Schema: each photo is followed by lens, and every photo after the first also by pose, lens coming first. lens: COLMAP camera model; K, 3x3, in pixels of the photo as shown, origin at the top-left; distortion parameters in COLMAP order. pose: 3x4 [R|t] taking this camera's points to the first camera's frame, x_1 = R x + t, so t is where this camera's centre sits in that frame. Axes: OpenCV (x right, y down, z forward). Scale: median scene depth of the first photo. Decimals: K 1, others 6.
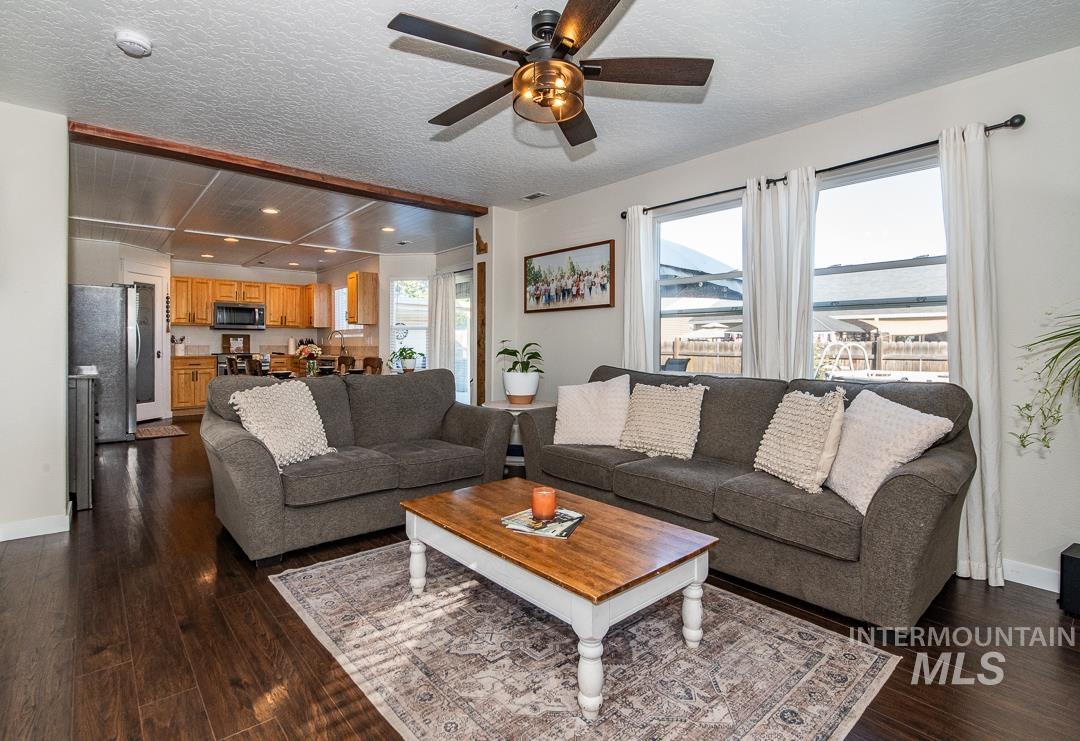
lens RADIAL K [[535.0, 0, 538.5], [0, 535.0, 345.9], [0, 0, 1]] dist [-0.002507, -0.000055]
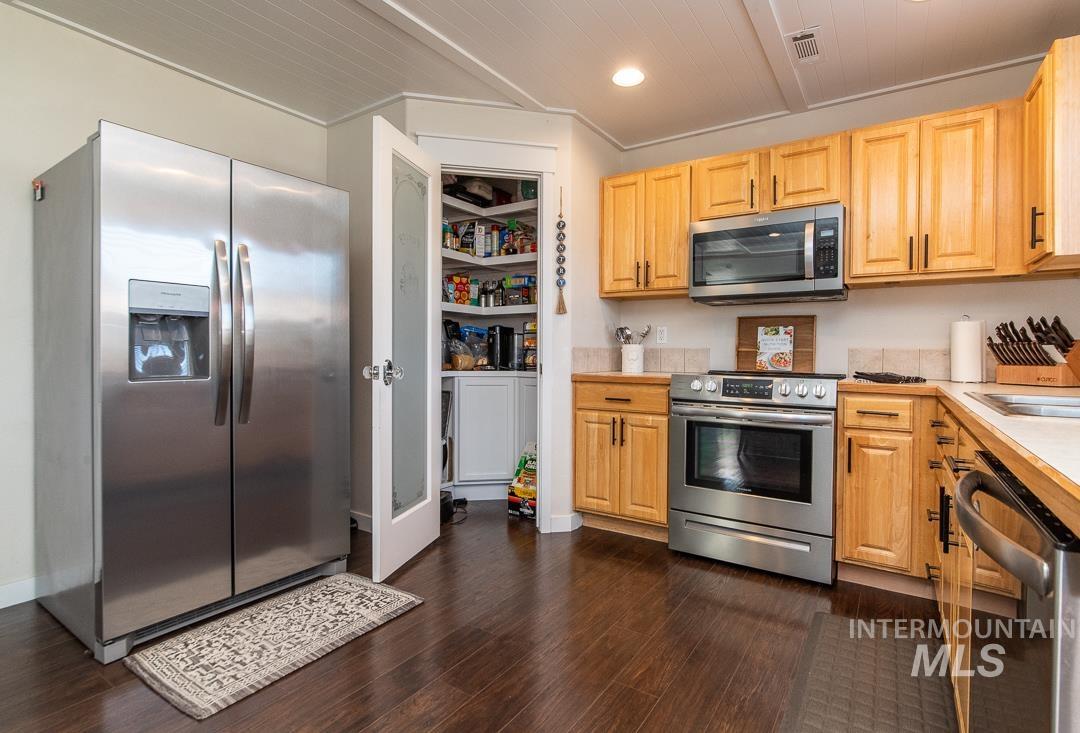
lens RADIAL K [[507.7, 0, 562.1], [0, 507.7, 361.8], [0, 0, 1]] dist [-0.002699, -0.000021]
pose [[0.278707, 0.013361, -0.960283, -0.301411], [-0.006513, 0.999907, 0.012022, 0.004908], [0.960354, 0.002904, 0.278768, 0.807421]]
